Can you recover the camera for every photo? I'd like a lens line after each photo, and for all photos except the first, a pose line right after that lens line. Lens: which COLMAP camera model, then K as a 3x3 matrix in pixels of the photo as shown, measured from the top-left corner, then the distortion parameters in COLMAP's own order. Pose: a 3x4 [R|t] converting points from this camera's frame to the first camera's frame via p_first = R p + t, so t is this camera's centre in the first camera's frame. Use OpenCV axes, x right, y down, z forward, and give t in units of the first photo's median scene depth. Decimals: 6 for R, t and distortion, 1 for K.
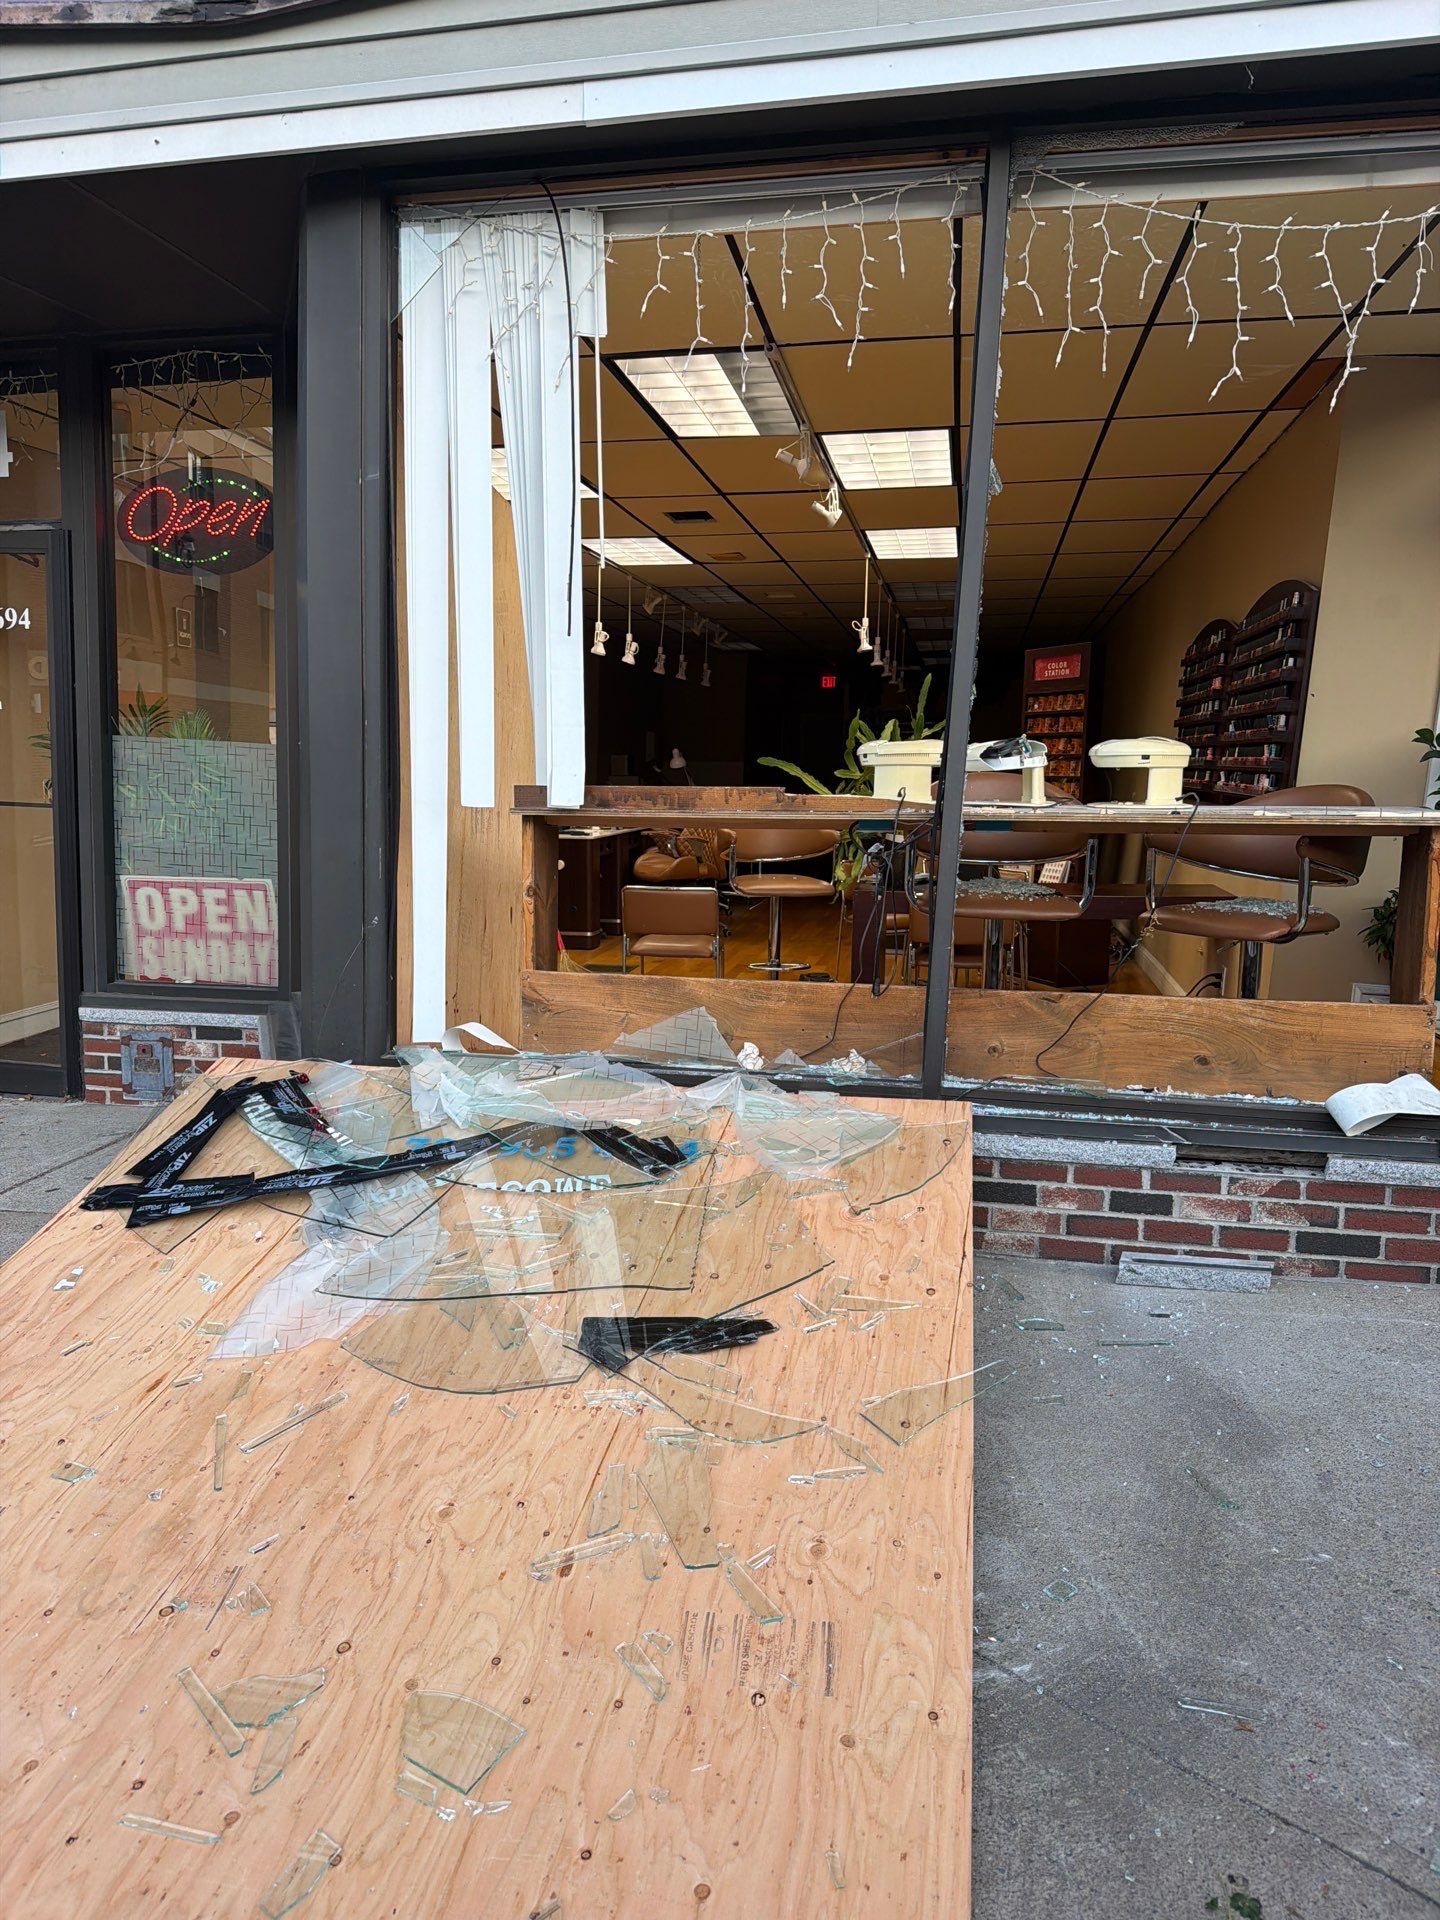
lens RADIAL K [[1331.6, 0, 700.5], [0, 1331.6, 959.1], [0, 0, 1]] dist [0.040578, -0.057104]
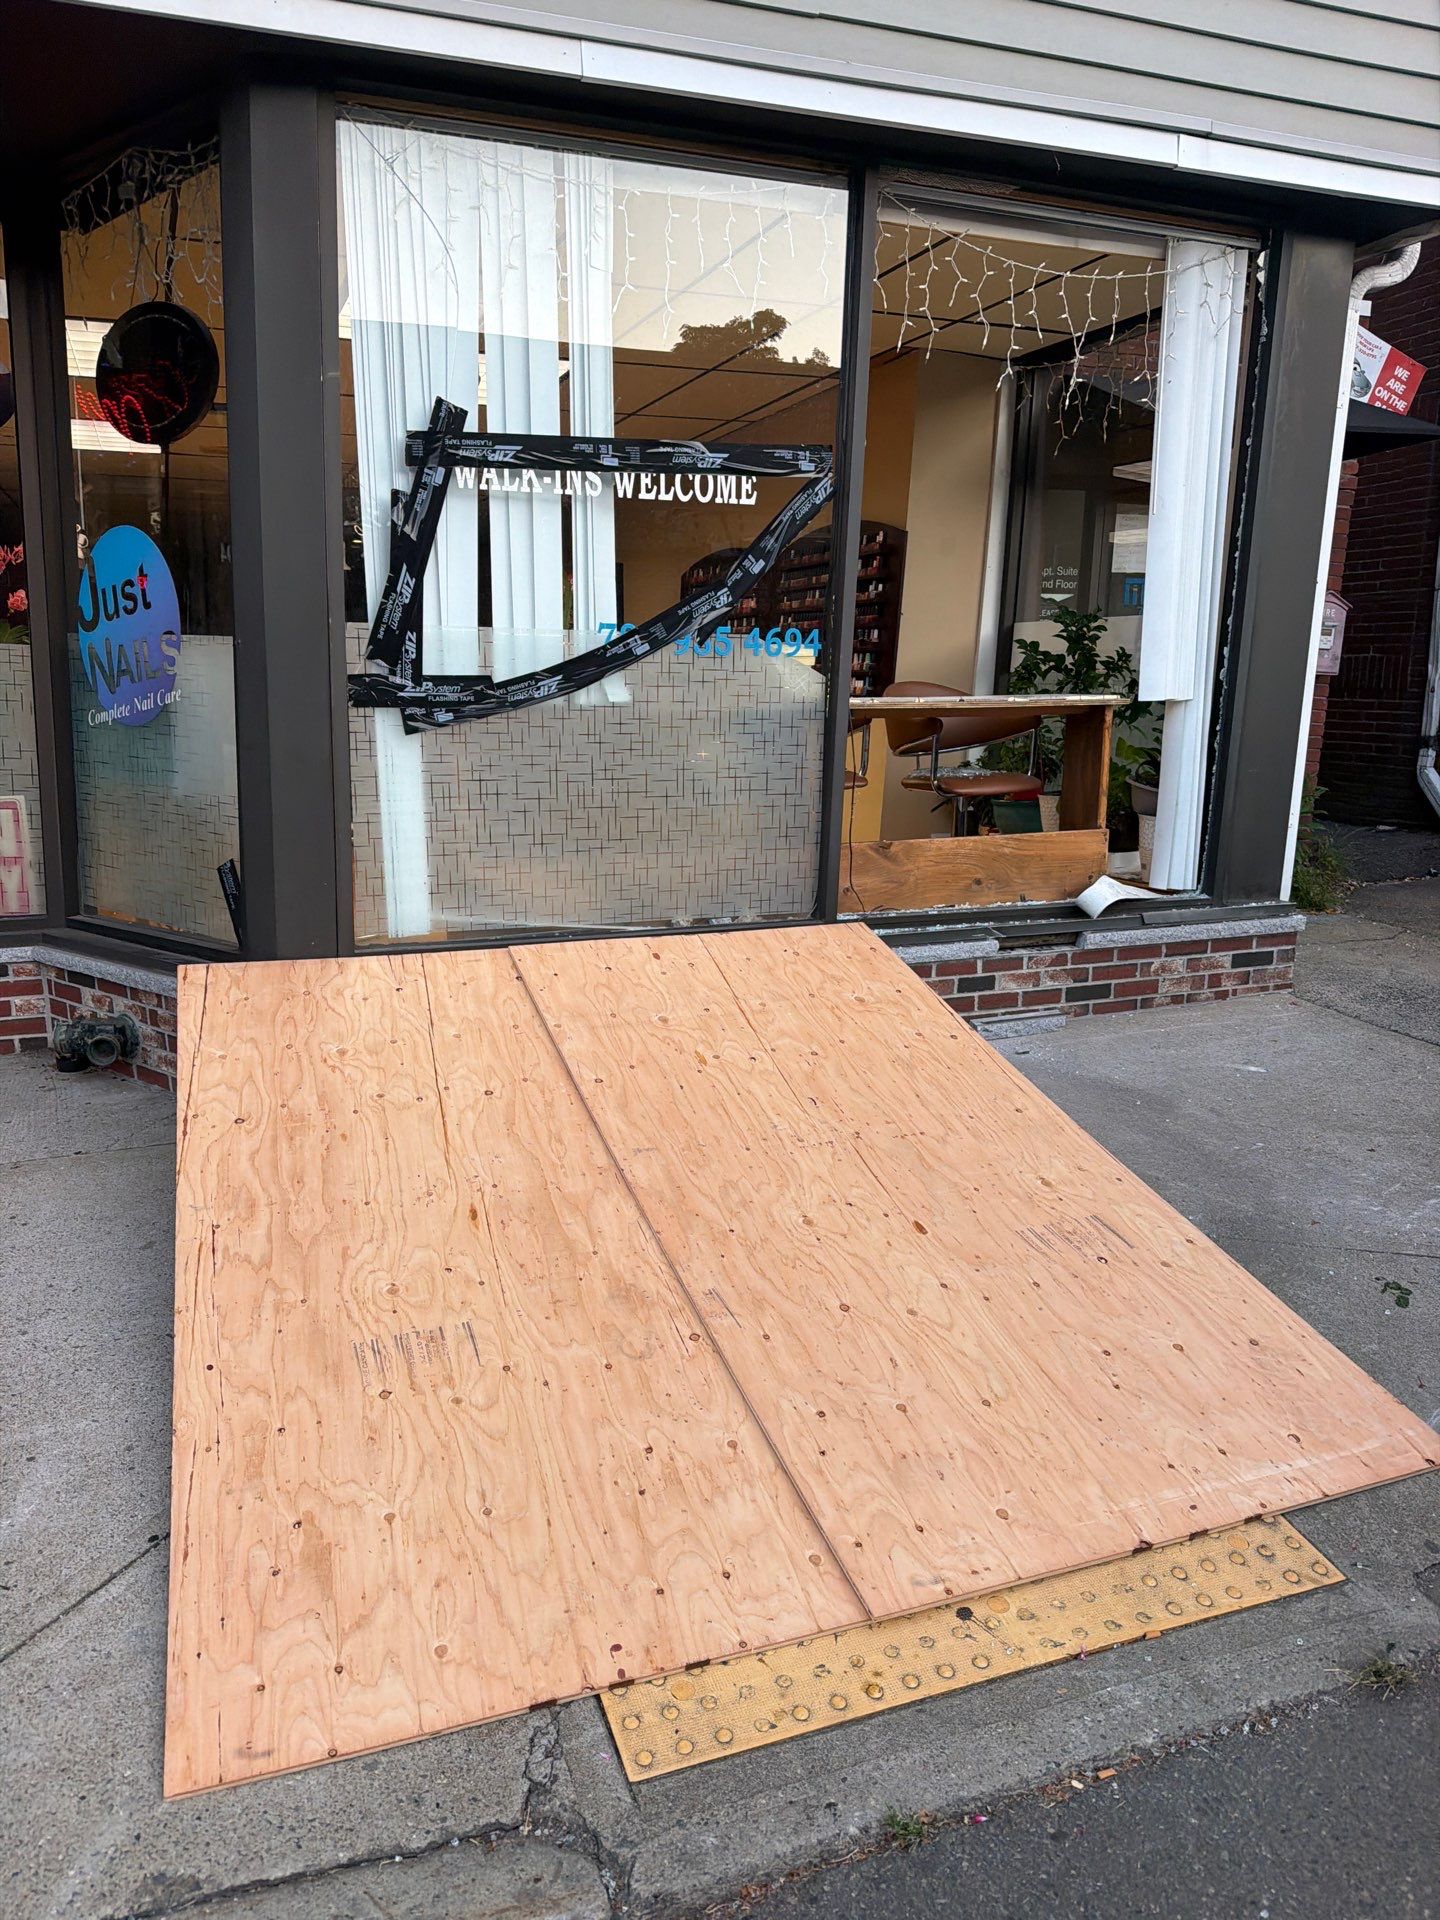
lens RADIAL K [[1331.6, 0, 708.3], [0, 1331.6, 965.9], [0, 0, 1]] dist [0.040578, -0.057104]
pose [[0.847156, -0.118548, 0.517952, -0.558090], [0.081329, 0.992237, 0.094080, 0.009314], [-0.525084, -0.037576, 0.850221, -0.029327]]
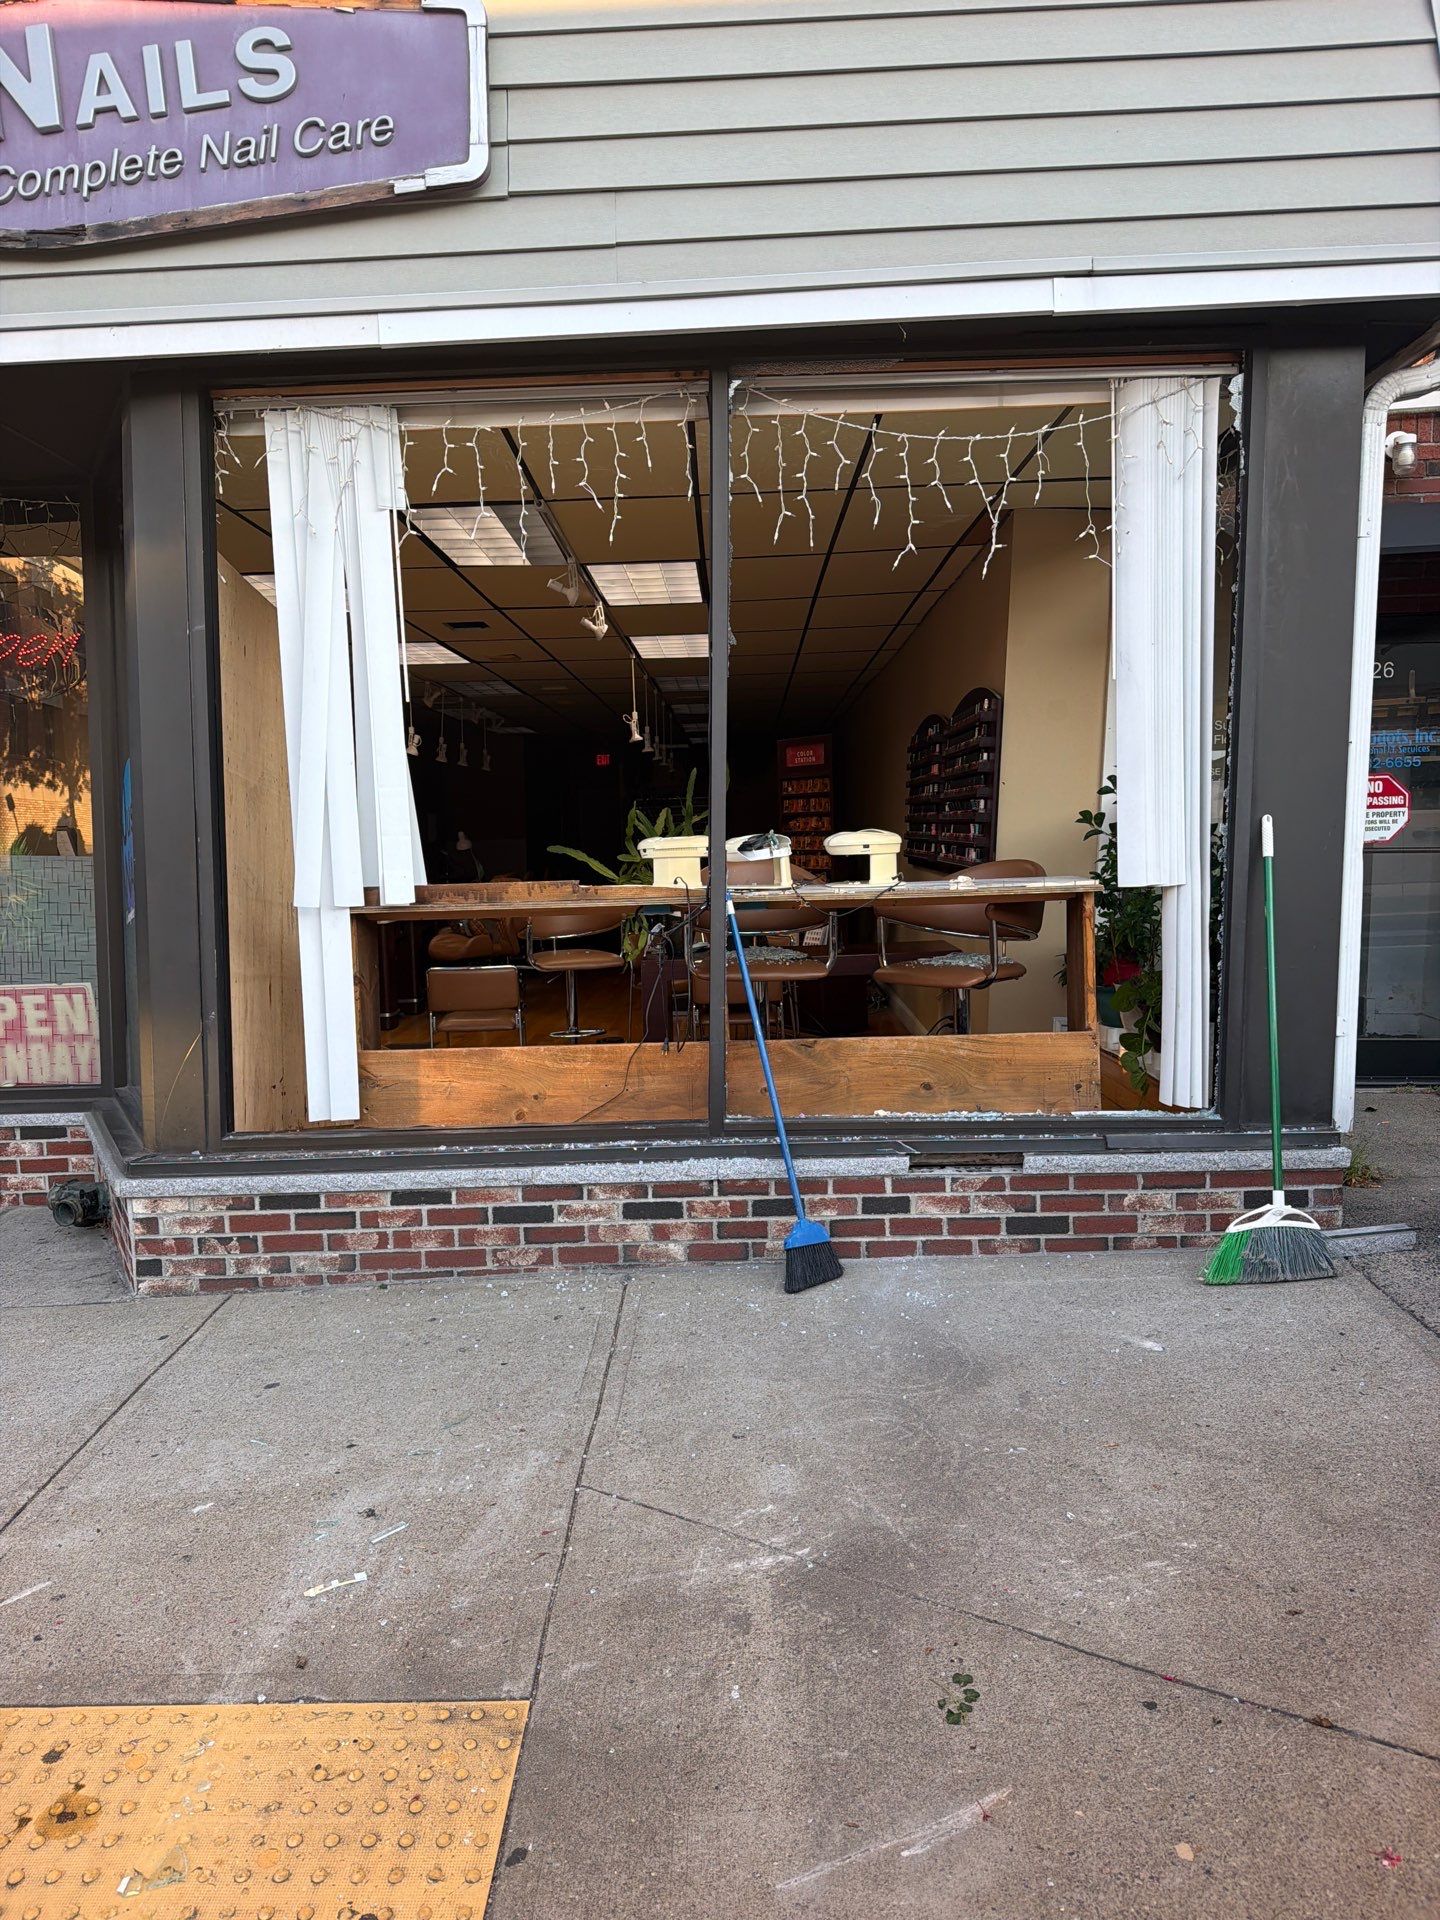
lens RADIAL K [[1331.6, 0, 723.3], [0, 1331.6, 945.1], [0, 0, 1]] dist [0.040578, -0.057104]
pose [[0.982712, -0.052611, 0.177508, -0.022213], [0.063199, 0.996510, -0.054526, 0.000256], [-0.174020, 0.064801, 0.982608, -0.179296]]
